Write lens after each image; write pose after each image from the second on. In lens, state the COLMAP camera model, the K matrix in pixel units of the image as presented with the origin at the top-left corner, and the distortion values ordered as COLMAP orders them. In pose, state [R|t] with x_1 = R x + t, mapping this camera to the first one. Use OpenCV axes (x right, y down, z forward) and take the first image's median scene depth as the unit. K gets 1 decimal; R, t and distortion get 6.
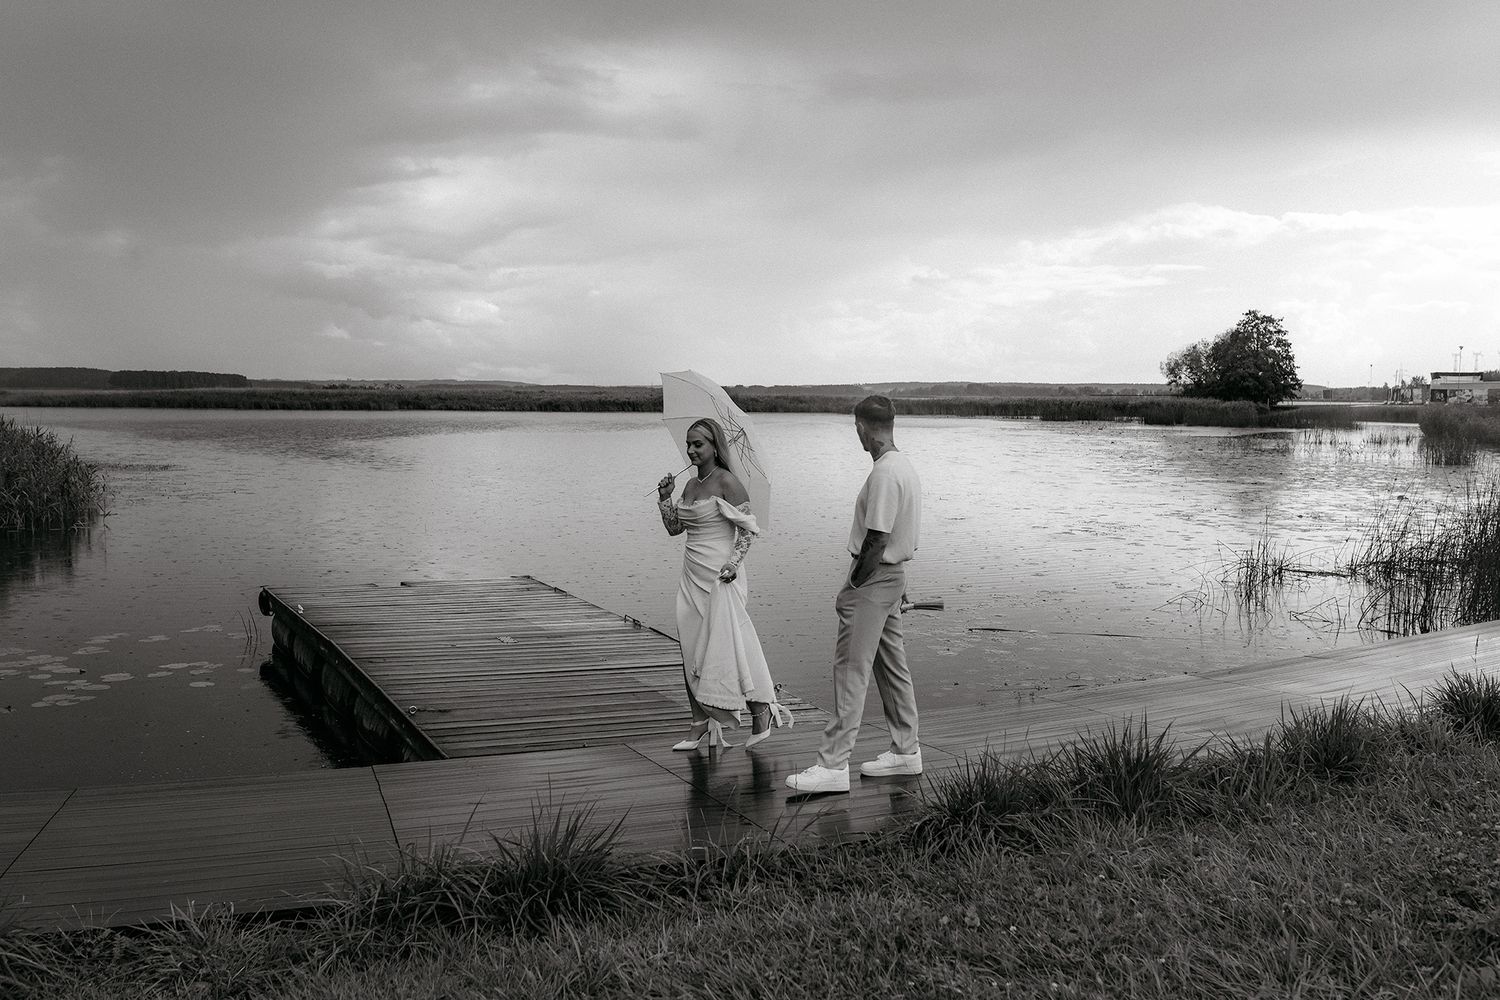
lens RADIAL K [[1432.0, 0, 749.0], [0, 1432.0, 501.6], [0, 0, 1]] dist [0.003088, 0.000000]
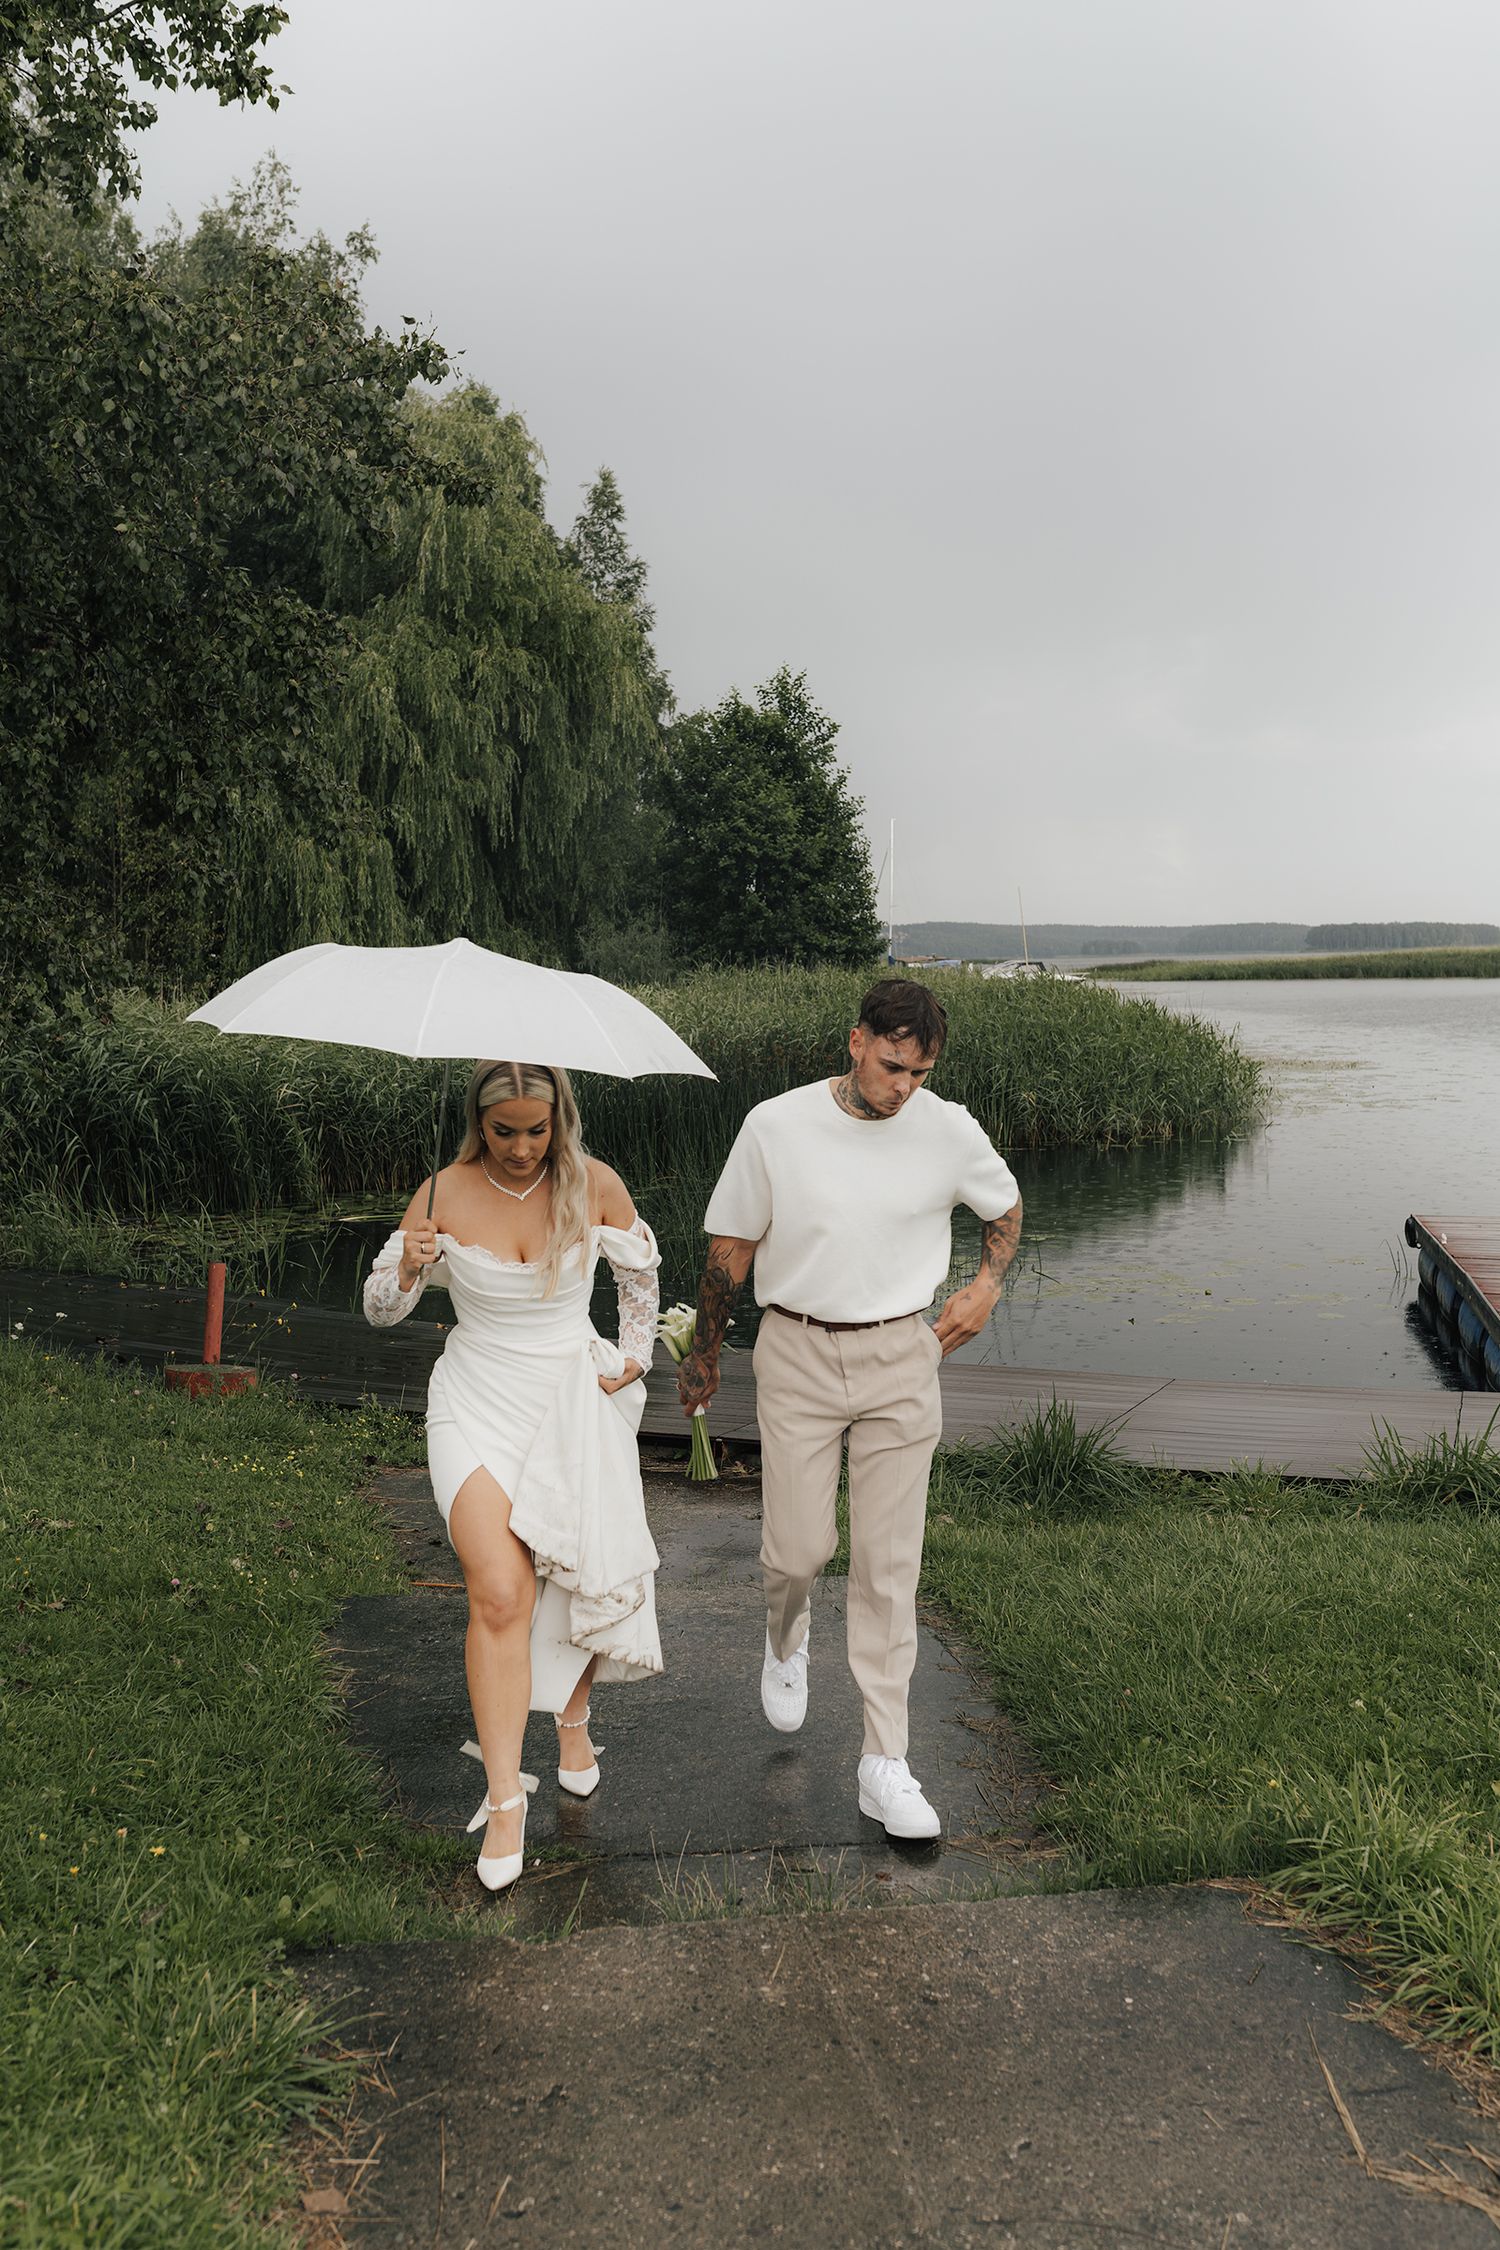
lens RADIAL K [[2148.0, 0, 749.4], [0, 2148.0, 1123.3], [0, 0, 1]] dist [0.003088, 0.000000]
pose [[0.781842, 0.022468, -0.623072, 0.065447], [-0.019455, 0.999743, 0.011639, -0.000205], [0.623173, 0.003022, 0.782078, -0.106175]]
